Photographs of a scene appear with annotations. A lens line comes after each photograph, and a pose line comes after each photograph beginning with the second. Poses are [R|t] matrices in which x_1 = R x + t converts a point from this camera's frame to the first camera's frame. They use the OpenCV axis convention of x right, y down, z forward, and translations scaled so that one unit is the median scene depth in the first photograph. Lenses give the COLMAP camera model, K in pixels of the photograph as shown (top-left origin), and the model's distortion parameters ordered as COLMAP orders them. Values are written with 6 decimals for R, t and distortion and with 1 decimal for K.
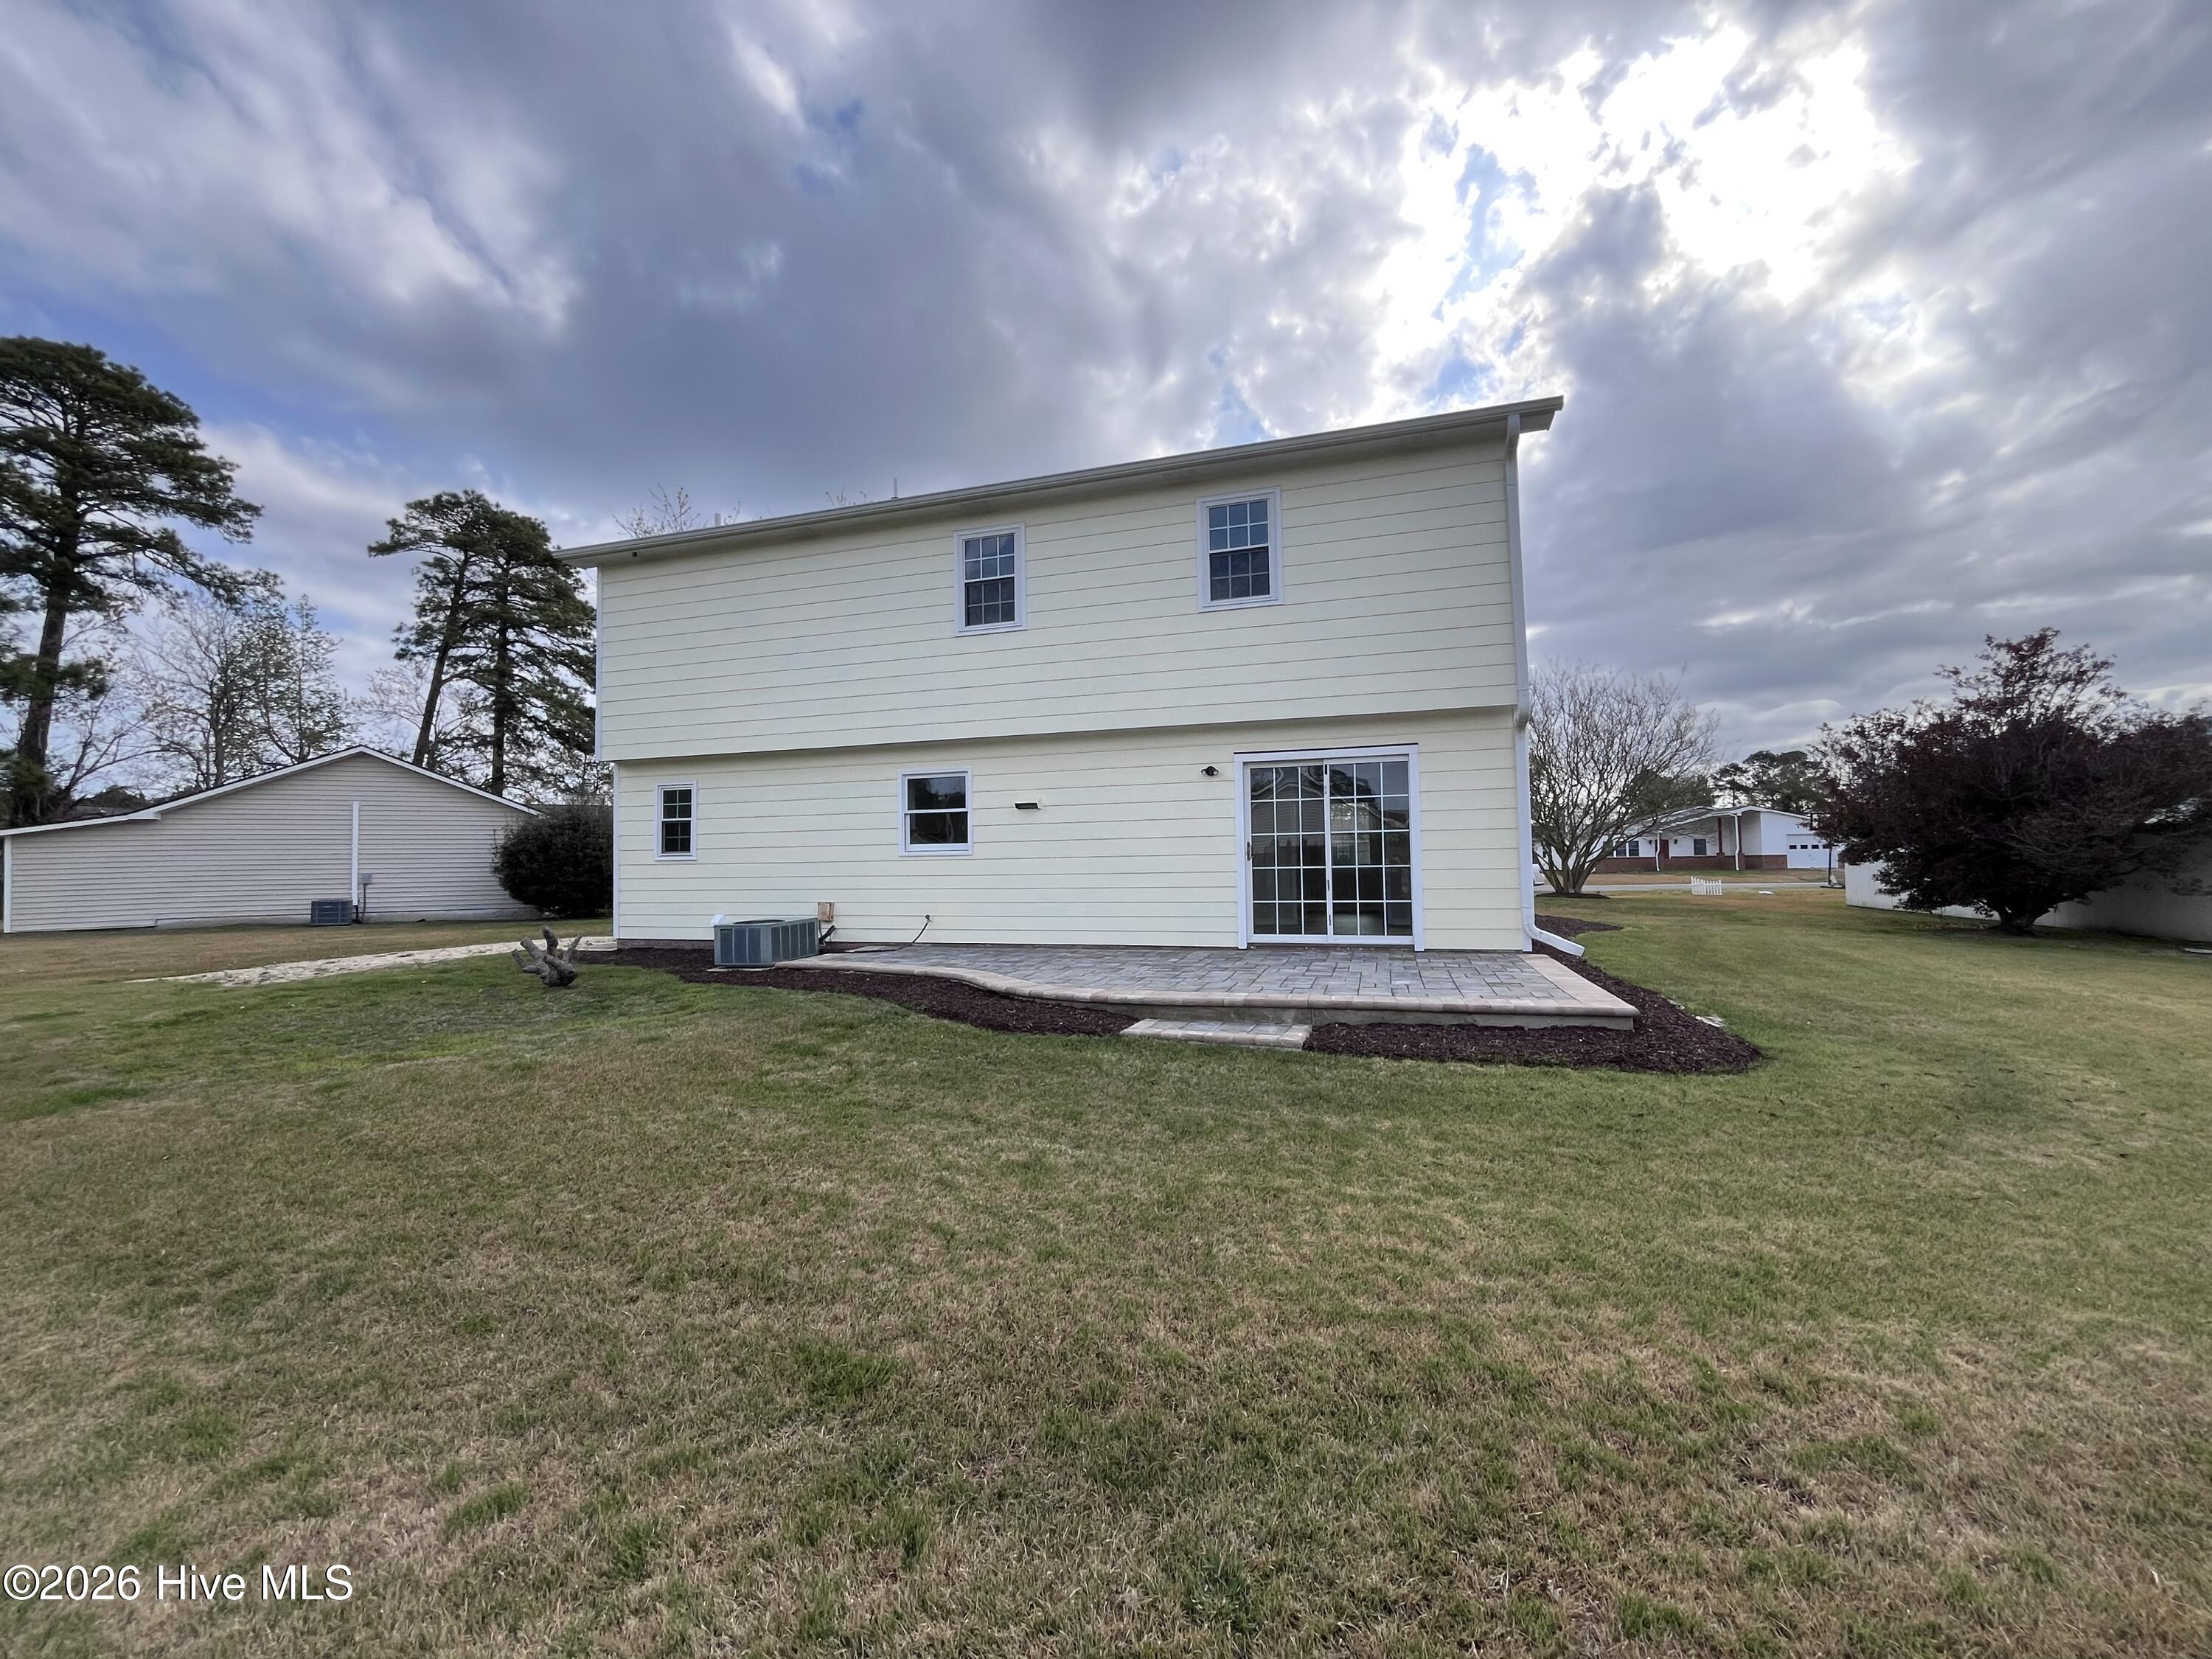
lens RADIAL K [[895.7, 0, 1118.8], [0, 895.7, 843.0], [0, 0, 1]] dist [0.000627, -0.000476]
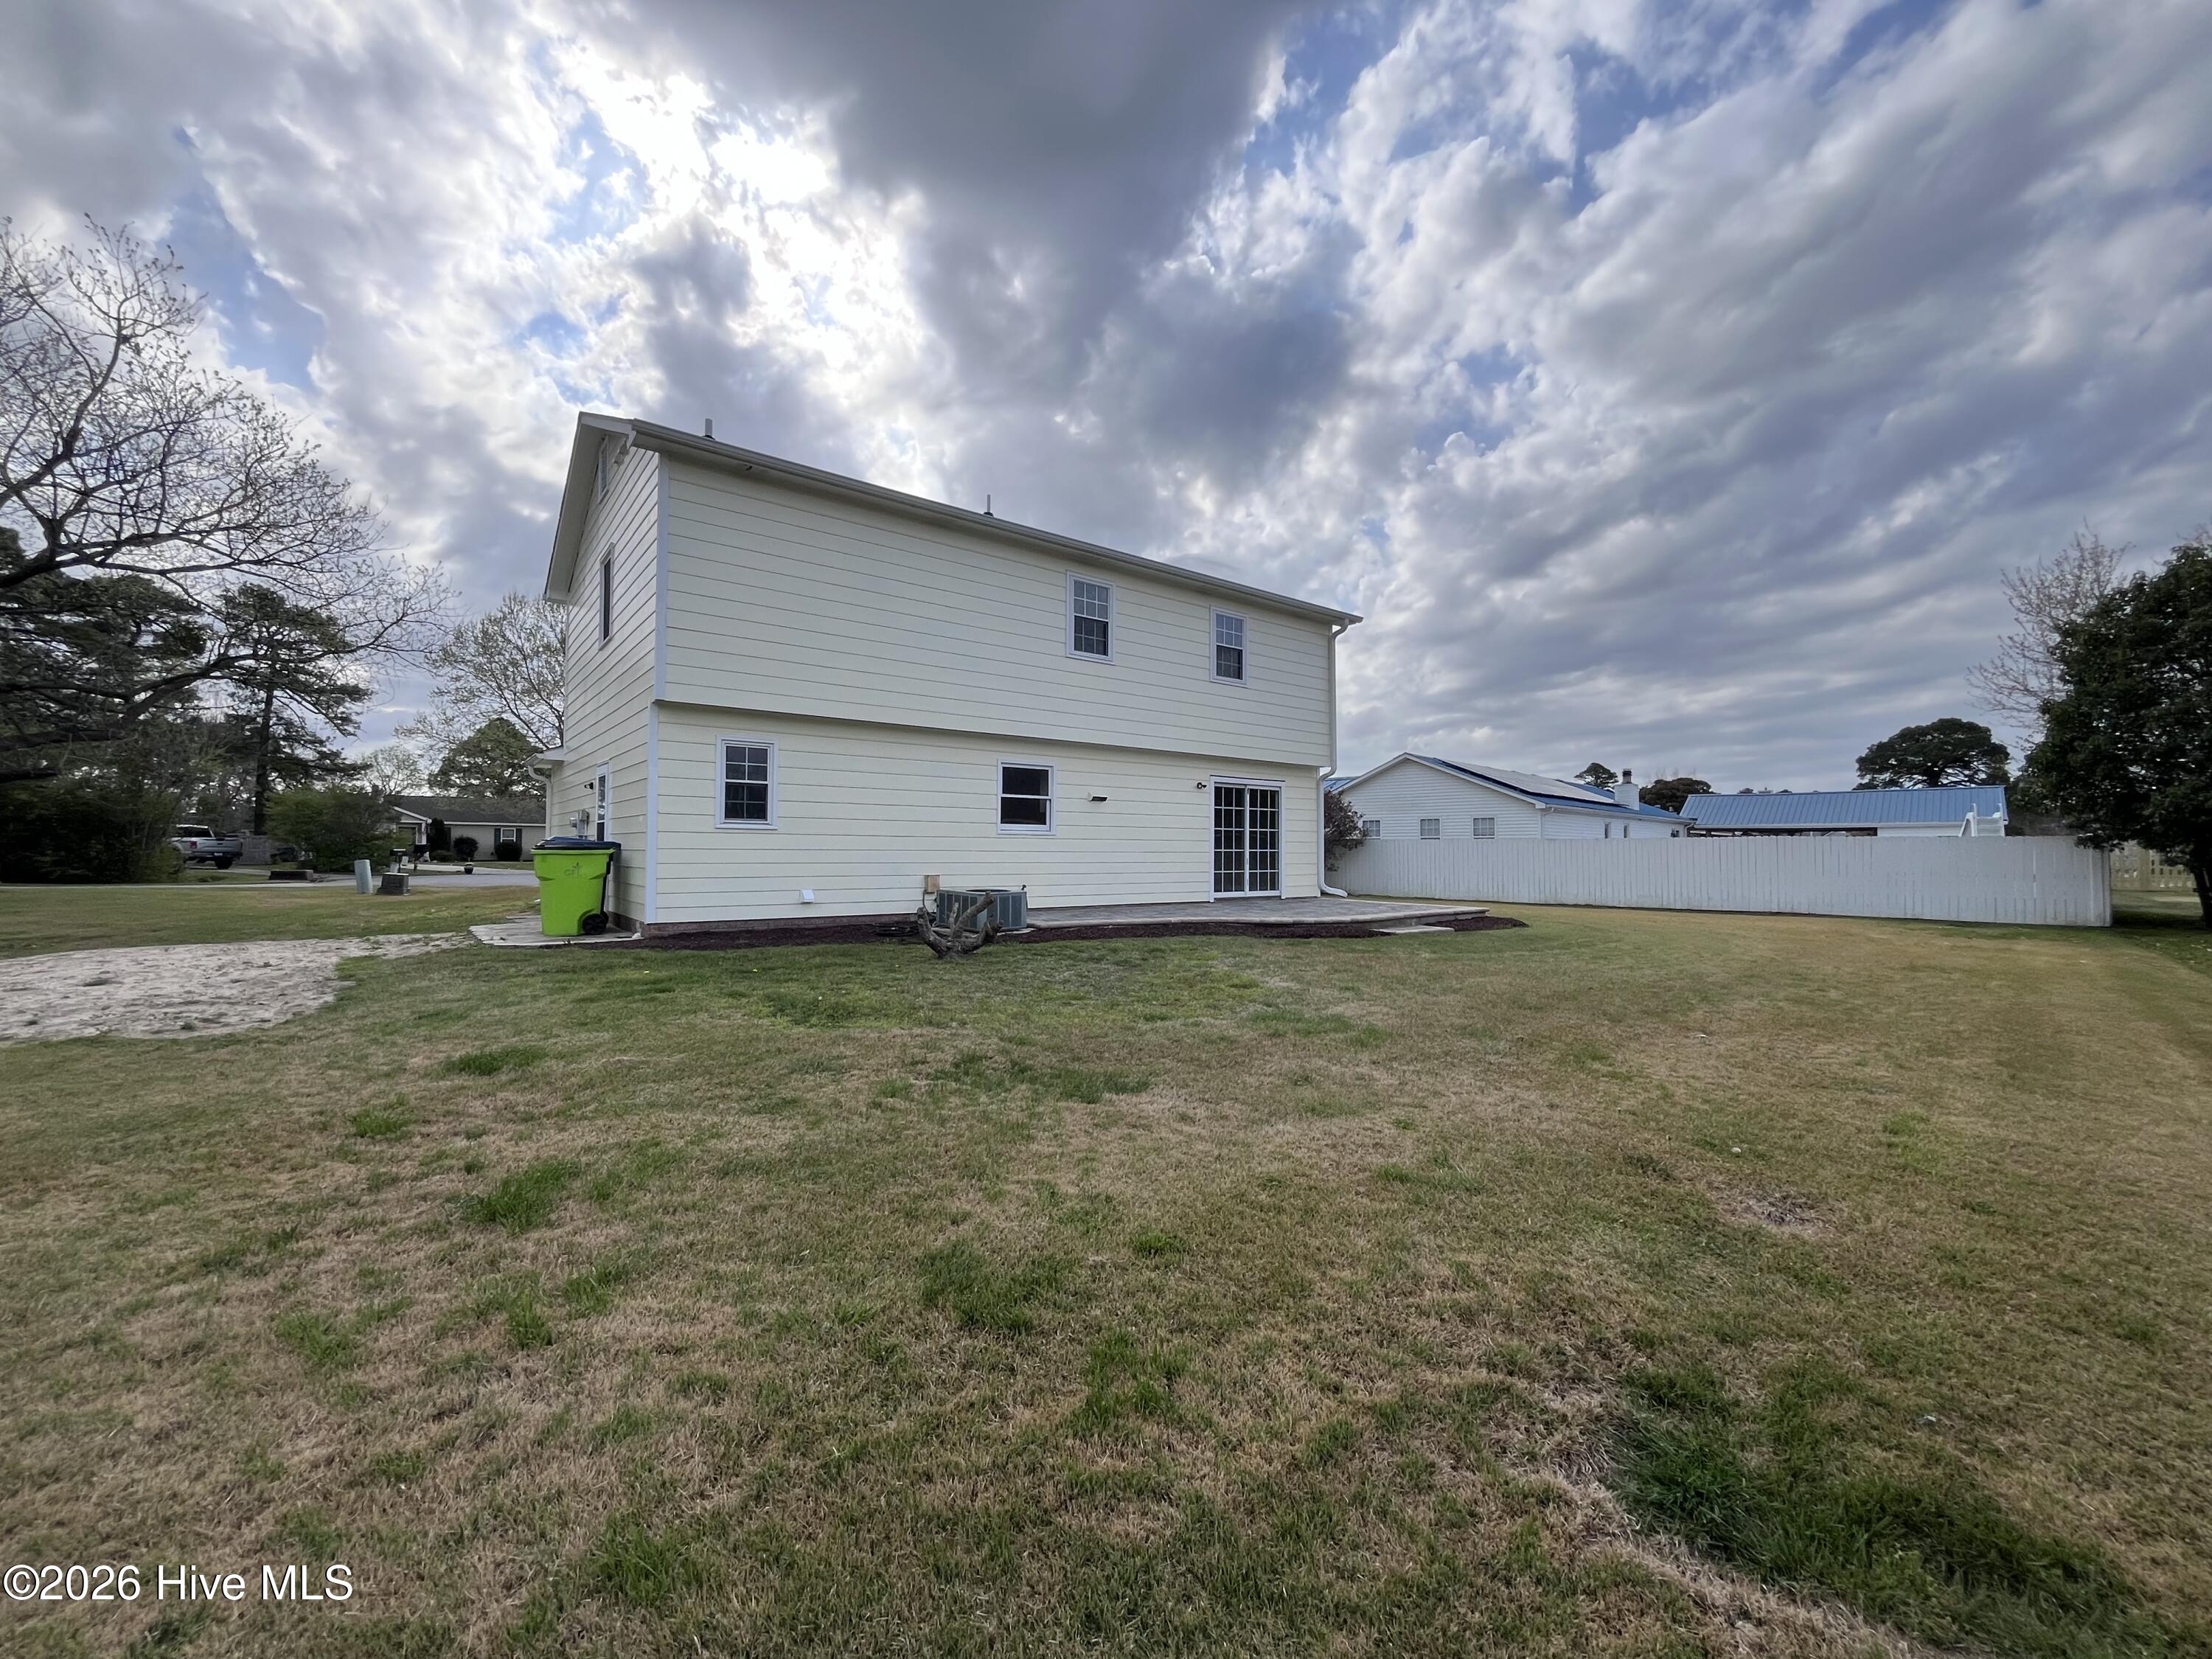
lens RADIAL K [[895.7, 0, 1095.1], [0, 895.7, 828.7], [0, 0, 1]] dist [0.000627, -0.000476]
pose [[0.562038, 0.039682, 0.826159, -1.127215], [-0.032114, 0.999142, -0.026143, 0.034416], [-0.826488, -0.011838, 0.562830, 0.260965]]
